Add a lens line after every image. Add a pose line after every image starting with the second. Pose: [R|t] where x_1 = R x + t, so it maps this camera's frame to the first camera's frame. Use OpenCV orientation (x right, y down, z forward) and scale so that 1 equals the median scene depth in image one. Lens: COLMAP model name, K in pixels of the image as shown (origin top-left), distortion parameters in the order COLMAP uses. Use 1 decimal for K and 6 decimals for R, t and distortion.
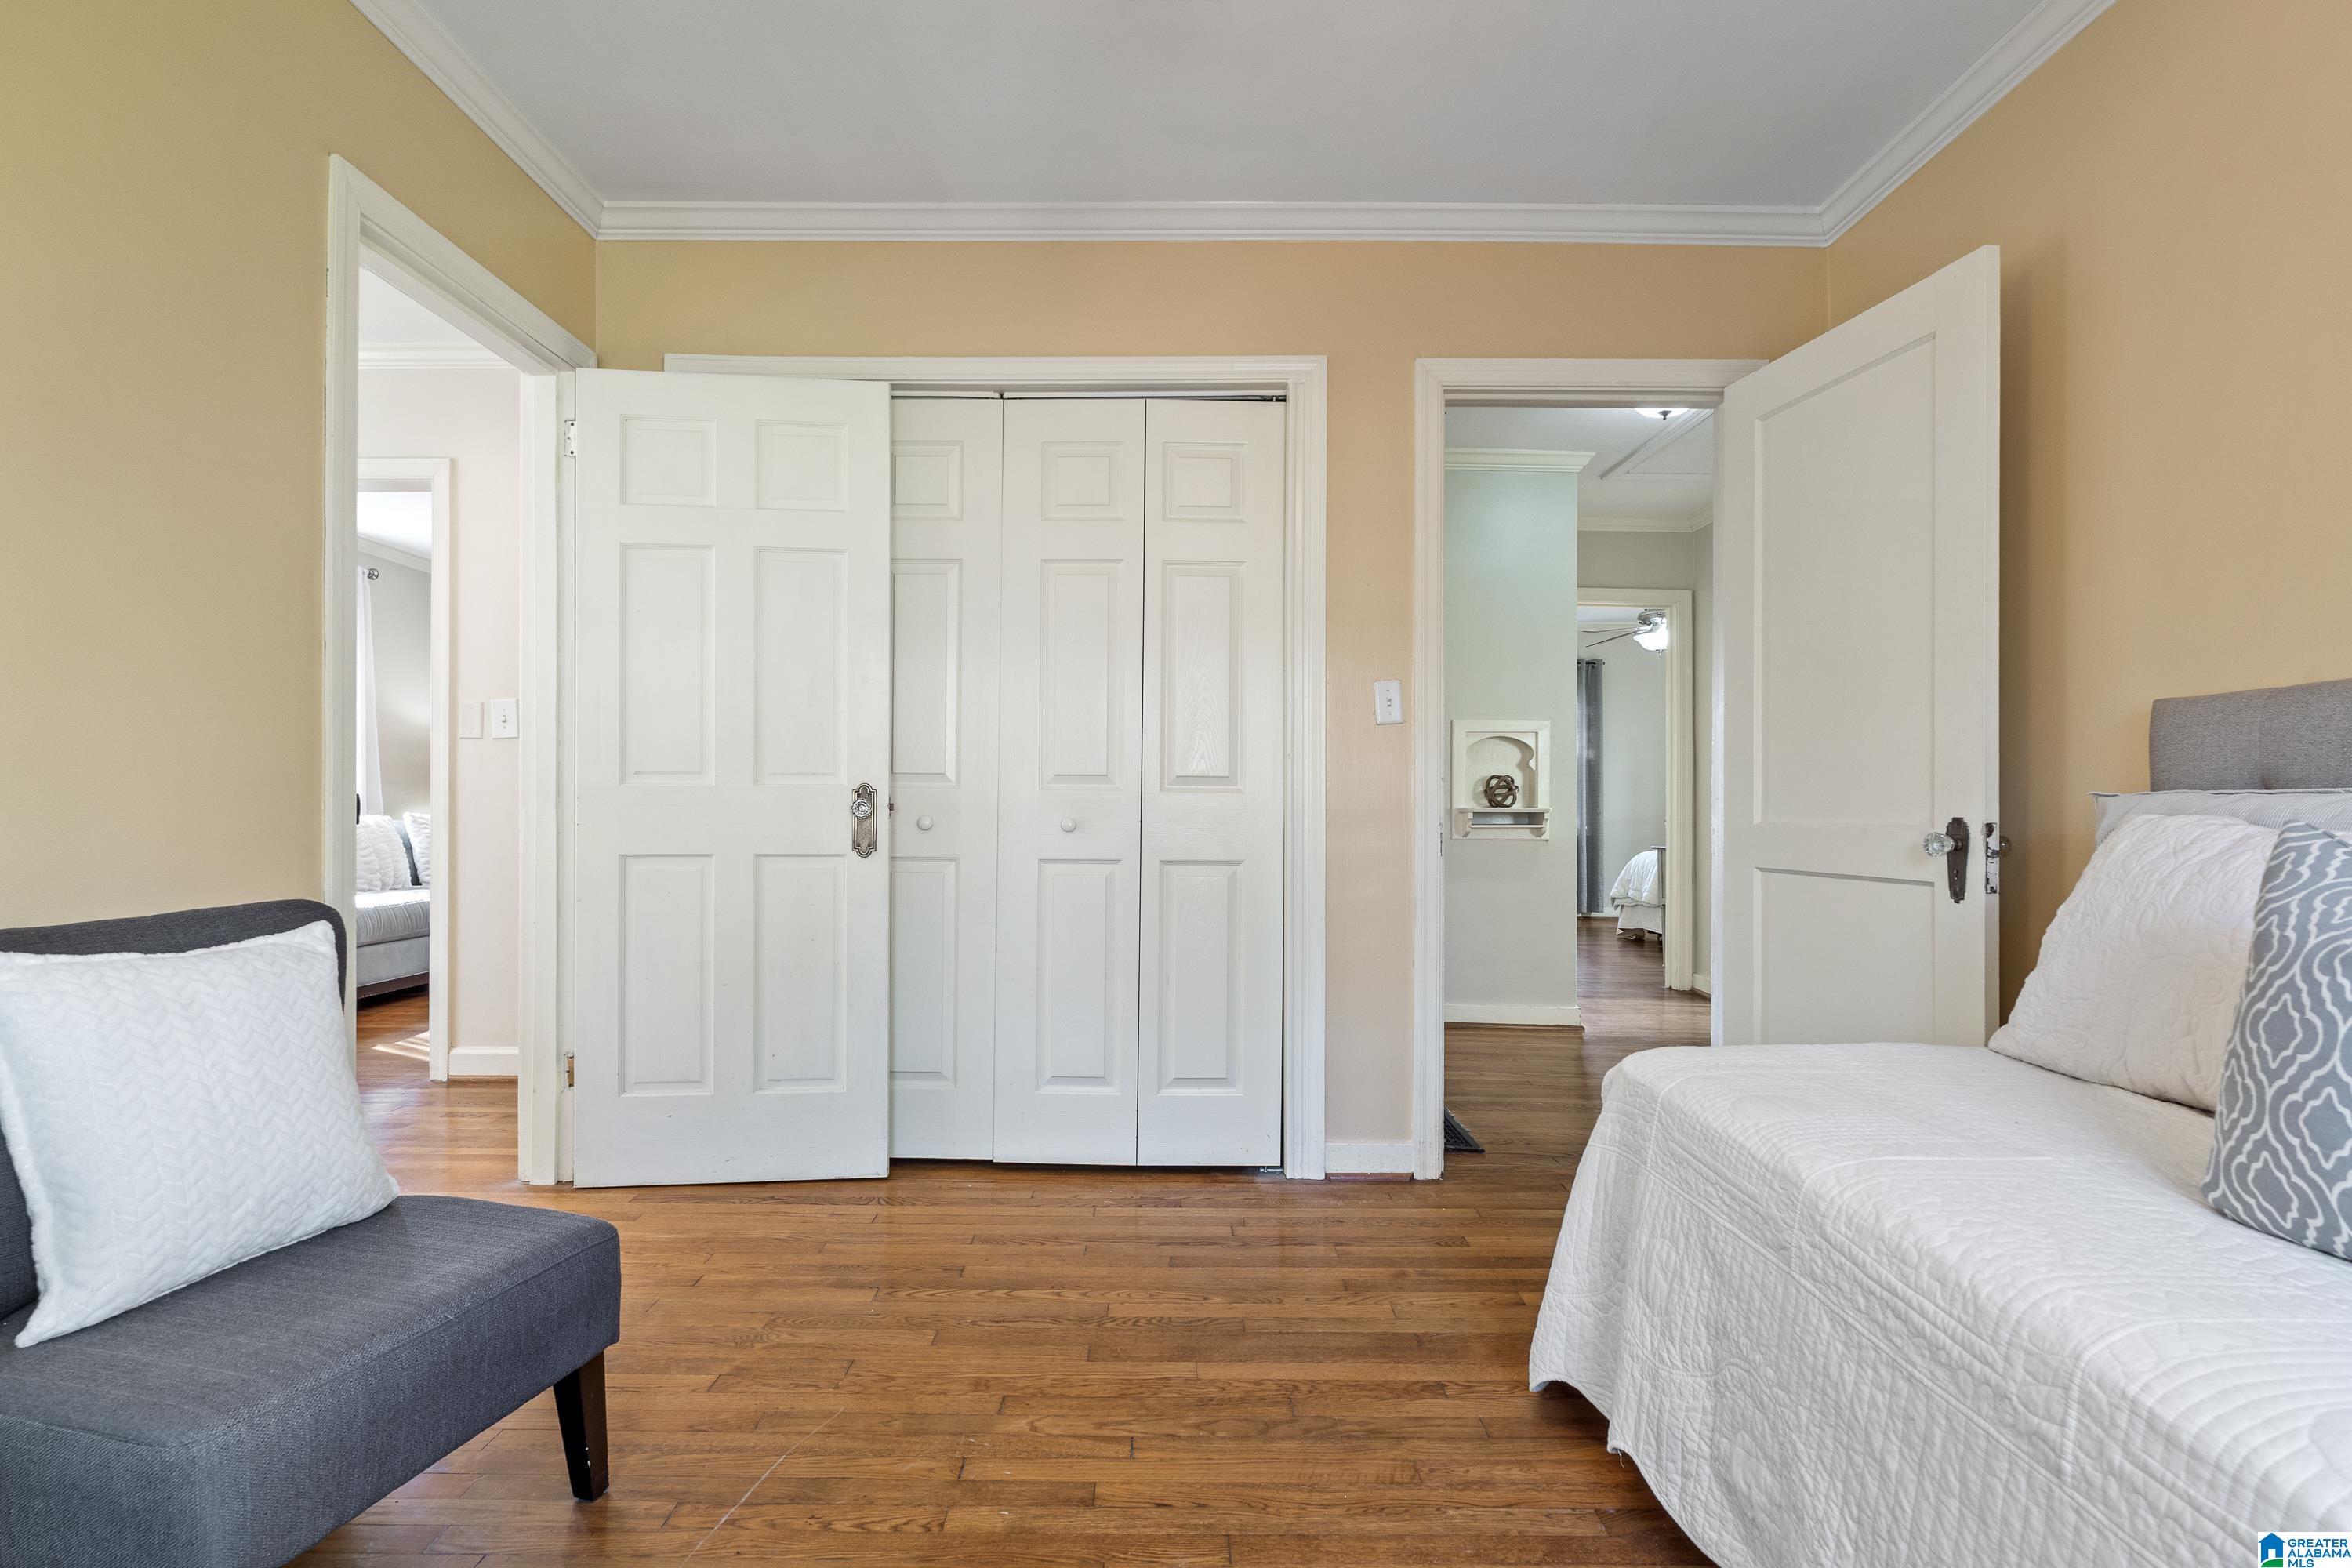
lens RADIAL K [[1123.7, 0, 1178.3], [0, 1123.7, 795.1], [0, 0, 1]] dist [-0.011395, 0.000109]
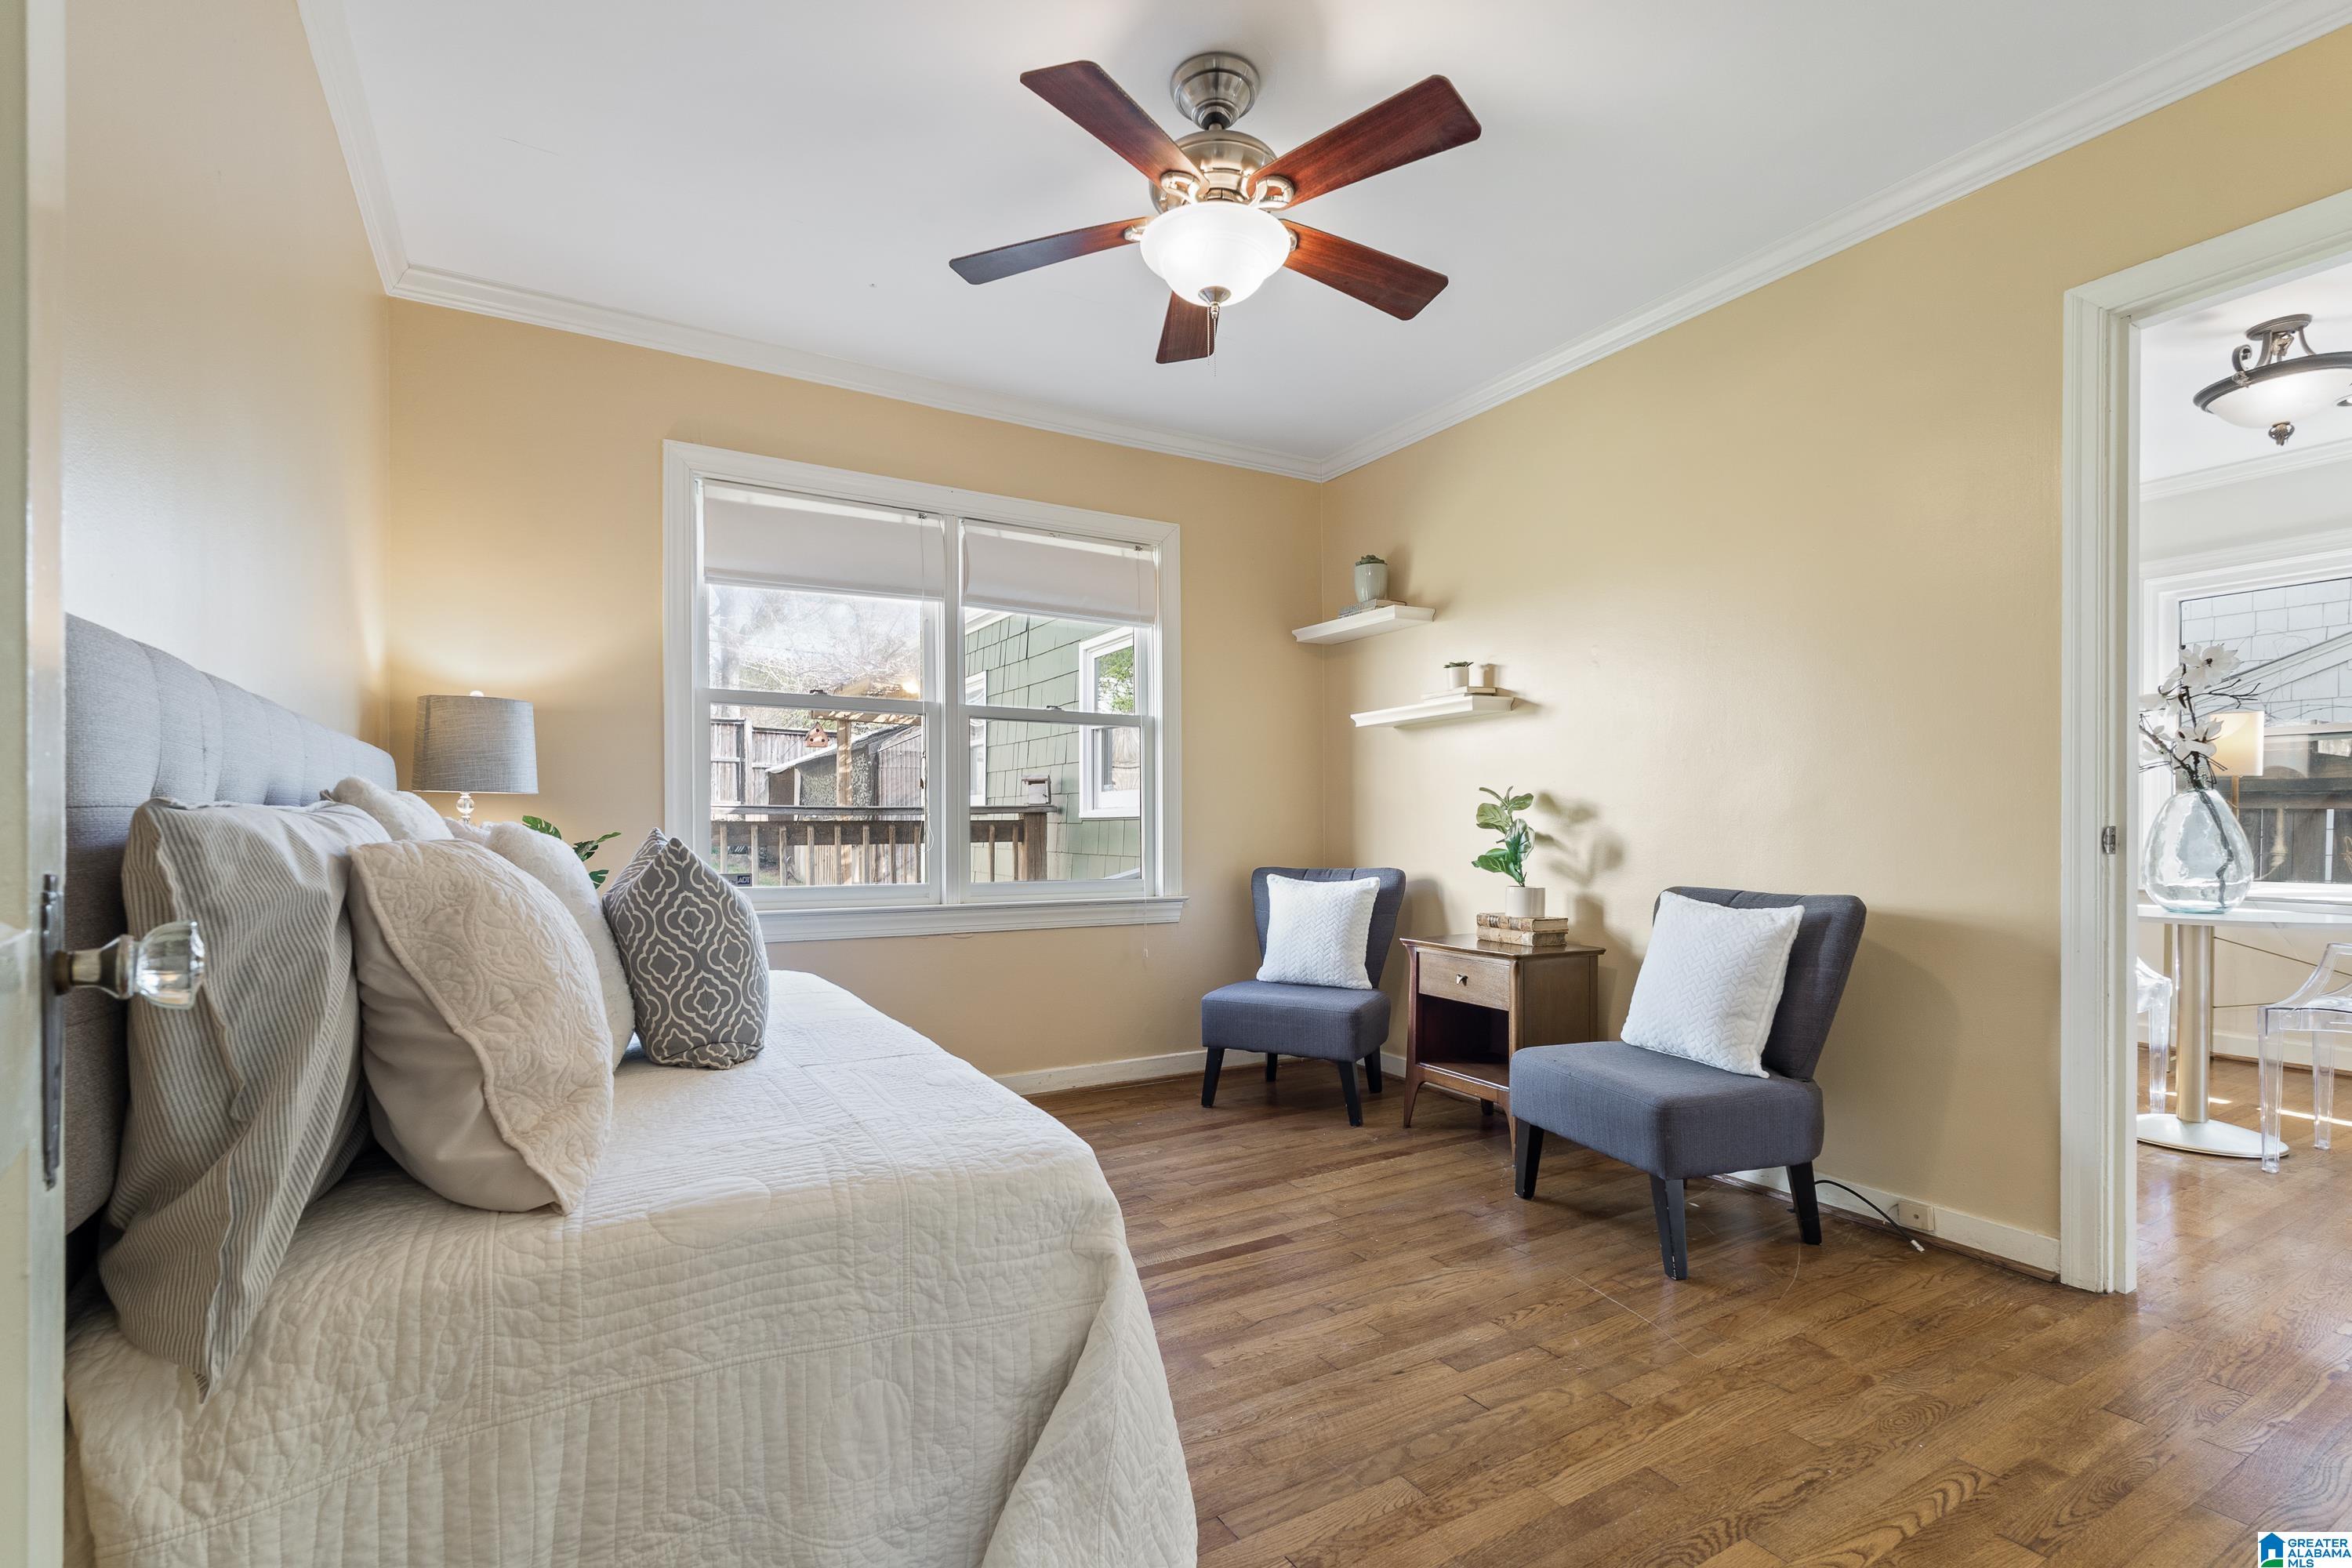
lens RADIAL K [[1095.1, 0, 1160.9], [0, 1095.1, 821.8], [0, 0, 1]] dist [-0.003658, -0.000795]
pose [[-0.867495, -0.002900, -0.497438, 0.681771], [-0.003631, 0.999993, 0.000502, -0.003145], [0.497433, 0.002242, -0.867500, 1.556081]]
